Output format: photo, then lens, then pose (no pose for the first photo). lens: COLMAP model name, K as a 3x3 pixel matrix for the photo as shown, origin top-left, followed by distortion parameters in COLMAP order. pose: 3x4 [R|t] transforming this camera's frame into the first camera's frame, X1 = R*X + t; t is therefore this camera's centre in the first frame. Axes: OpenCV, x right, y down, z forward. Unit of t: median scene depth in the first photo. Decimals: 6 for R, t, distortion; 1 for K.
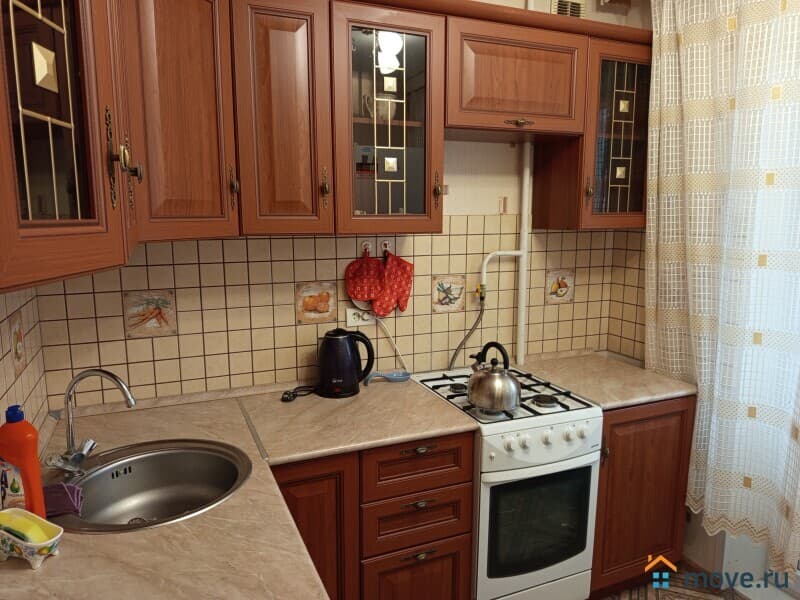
lens RADIAL K [[565.5, 0, 400.0], [0, 565.5, 300.0], [0, 0, 1]] dist [-0.002071, -0.005412]
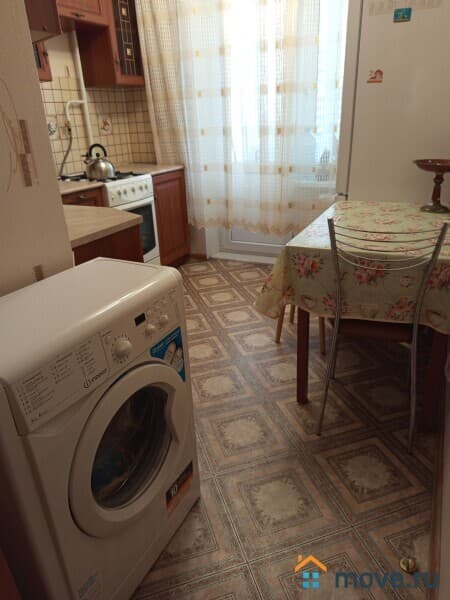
lens RADIAL K [[424.1, 0, 225.0], [0, 424.1, 300.0], [0, 0, 1]] dist [-0.002071, -0.005412]
pose [[0.757431, -0.290396, 0.584781, -0.431646], [0.142306, 0.947538, 0.286217, 0.199330], [-0.637219, -0.133572, 0.759020, -0.377213]]
